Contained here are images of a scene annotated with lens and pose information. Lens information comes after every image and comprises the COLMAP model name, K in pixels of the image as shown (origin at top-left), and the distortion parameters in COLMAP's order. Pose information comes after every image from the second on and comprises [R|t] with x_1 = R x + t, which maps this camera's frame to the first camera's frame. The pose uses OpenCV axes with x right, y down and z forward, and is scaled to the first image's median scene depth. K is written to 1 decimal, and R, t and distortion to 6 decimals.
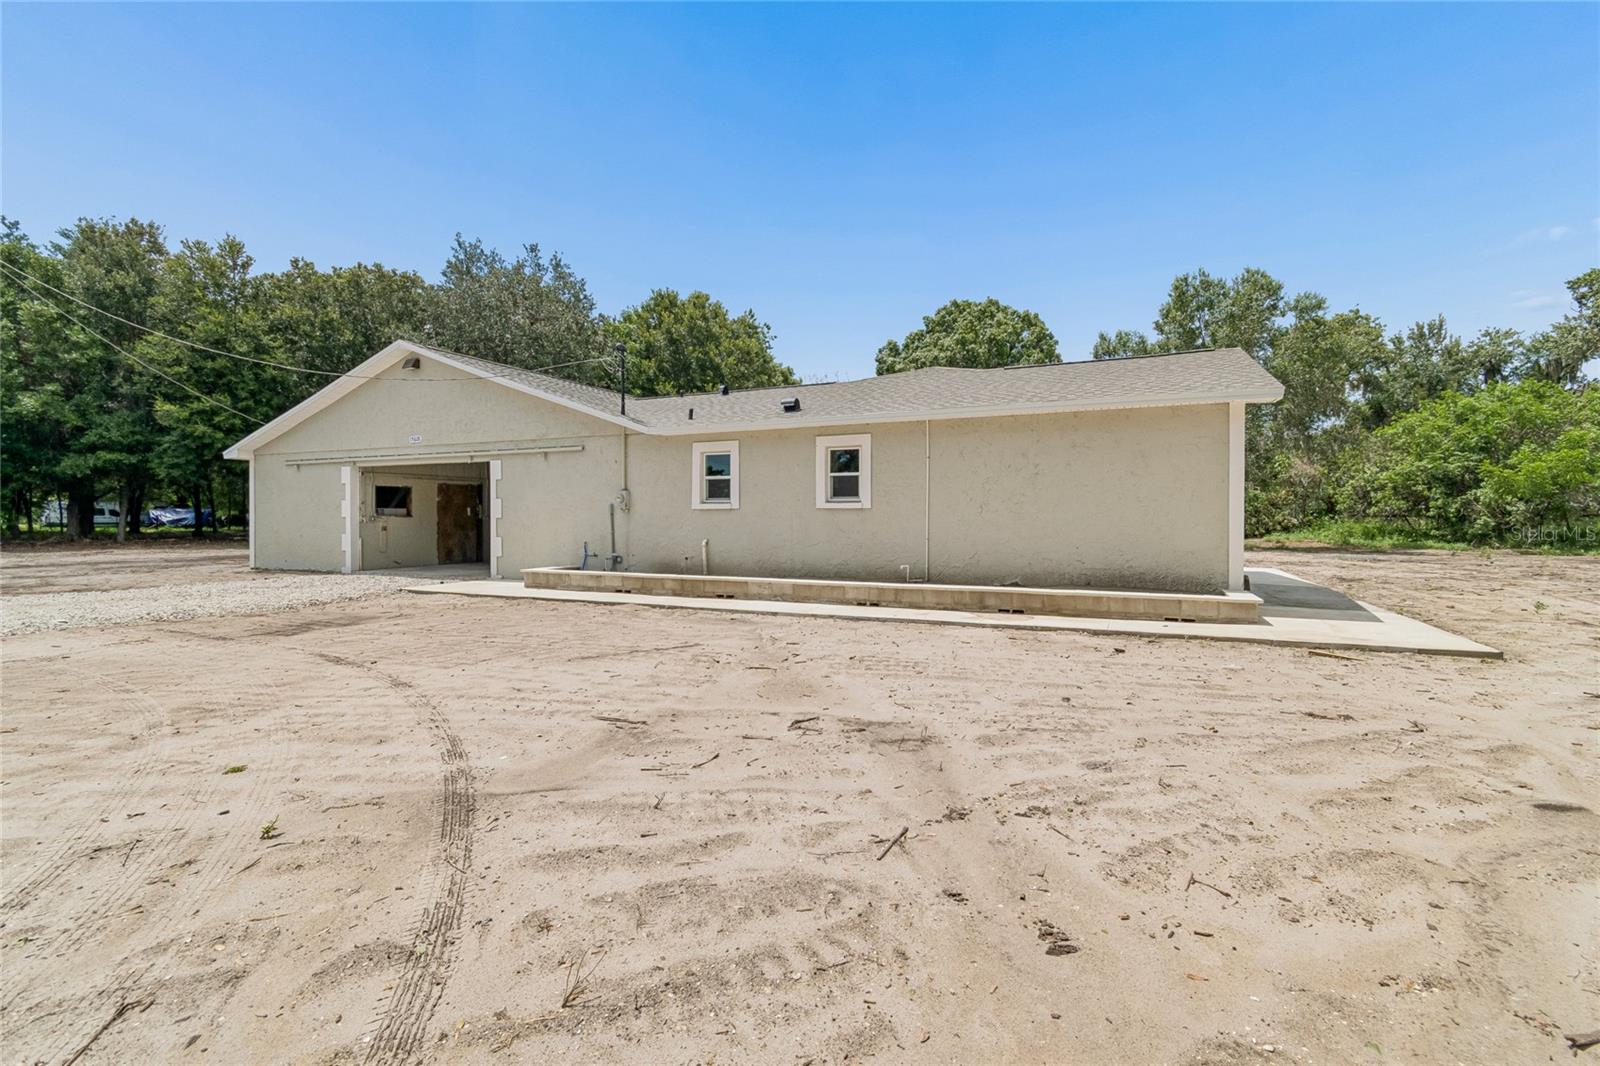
lens RADIAL K [[716.5, 0, 800.0], [0, 716.5, 533.0], [0, 0, 1]] dist [0.002354, 0.000608]
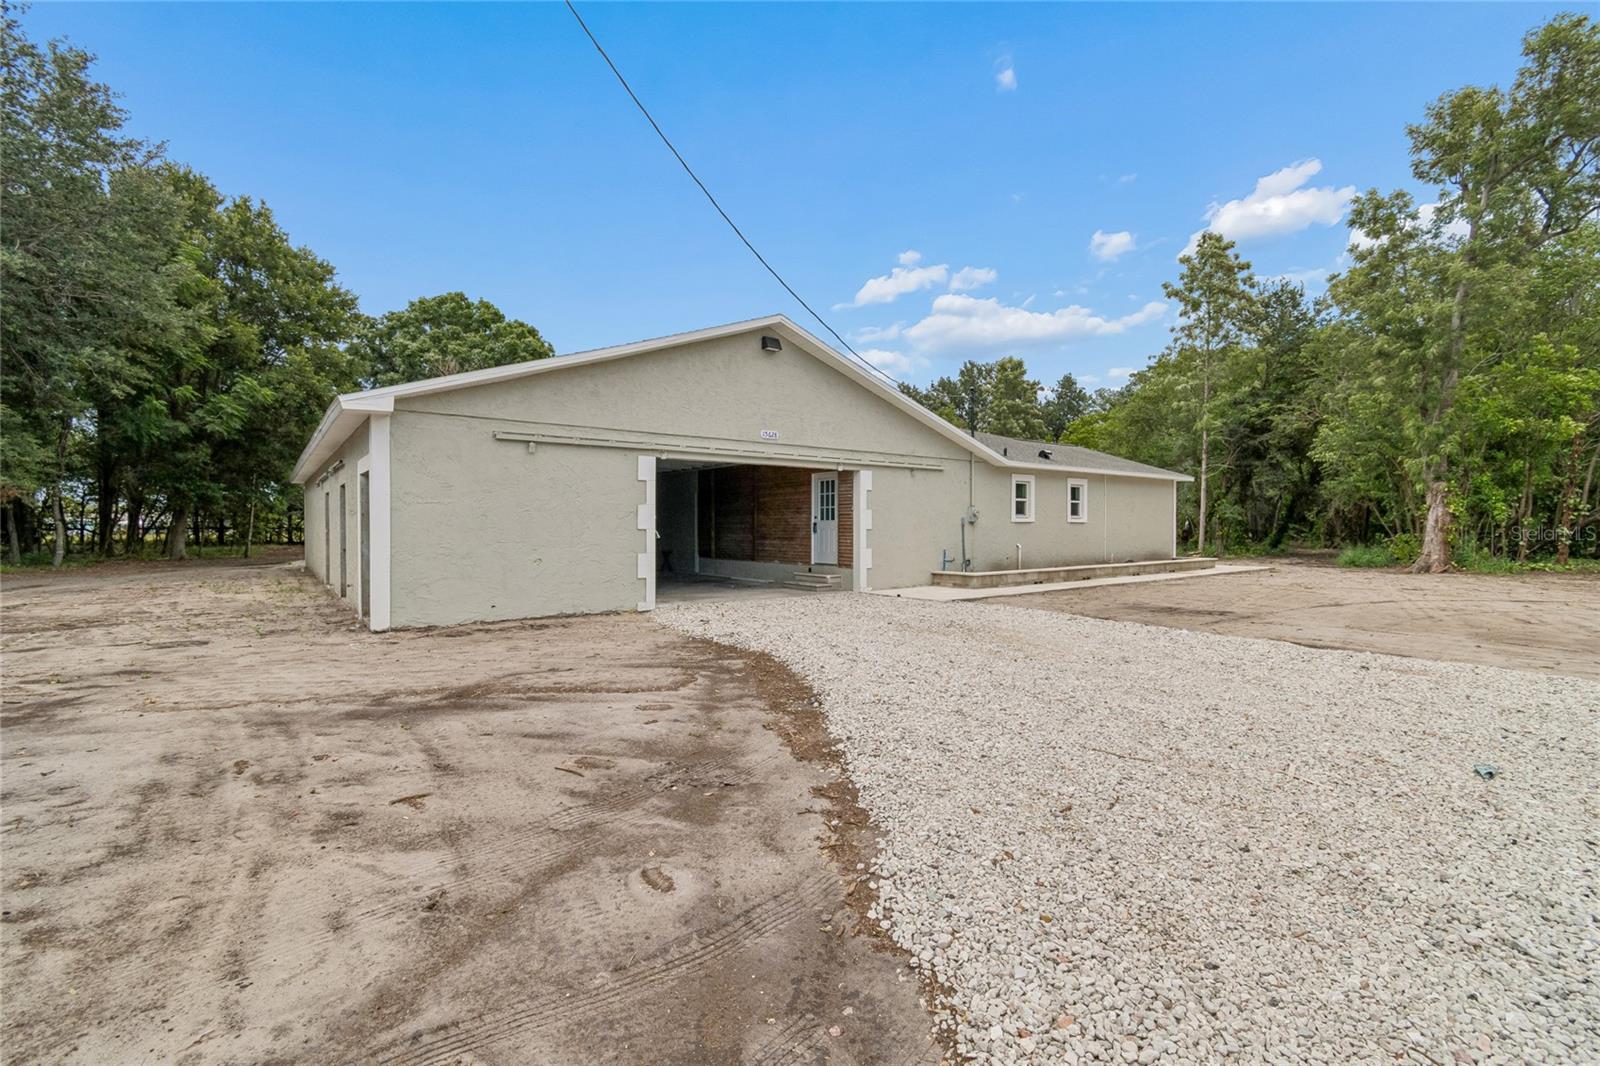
lens RADIAL K [[716.5, 0, 800.0], [0, 716.5, 533.0], [0, 0, 1]] dist [0.002354, 0.000608]
pose [[0.463158, -0.008843, 0.886232, -1.461644], [0.020502, 0.999790, -0.000738, -0.018442], [-0.886038, 0.018512, 0.463242, 0.684282]]
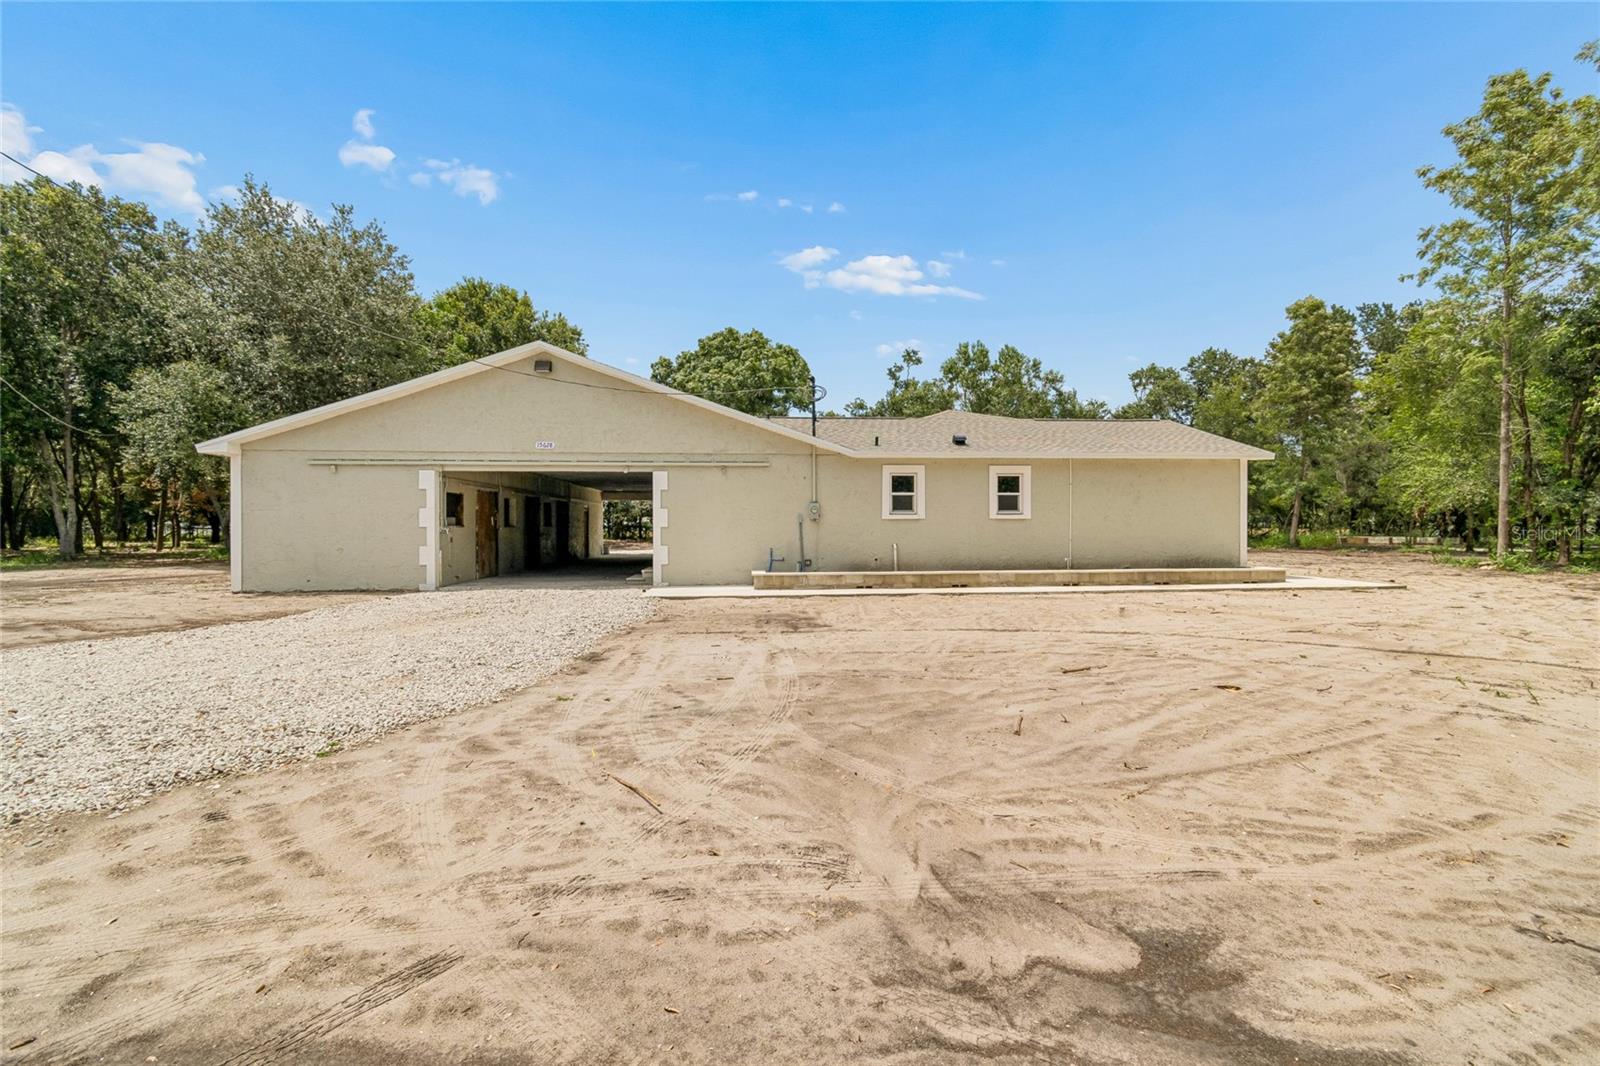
lens RADIAL K [[716.5, 0, 800.0], [0, 716.5, 533.0], [0, 0, 1]] dist [0.002354, 0.000608]
pose [[0.870260, -0.007392, 0.492537, -0.828474], [0.014376, 0.999843, -0.010397, 0.001265], [-0.492383, 0.016129, 0.870229, 0.002778]]
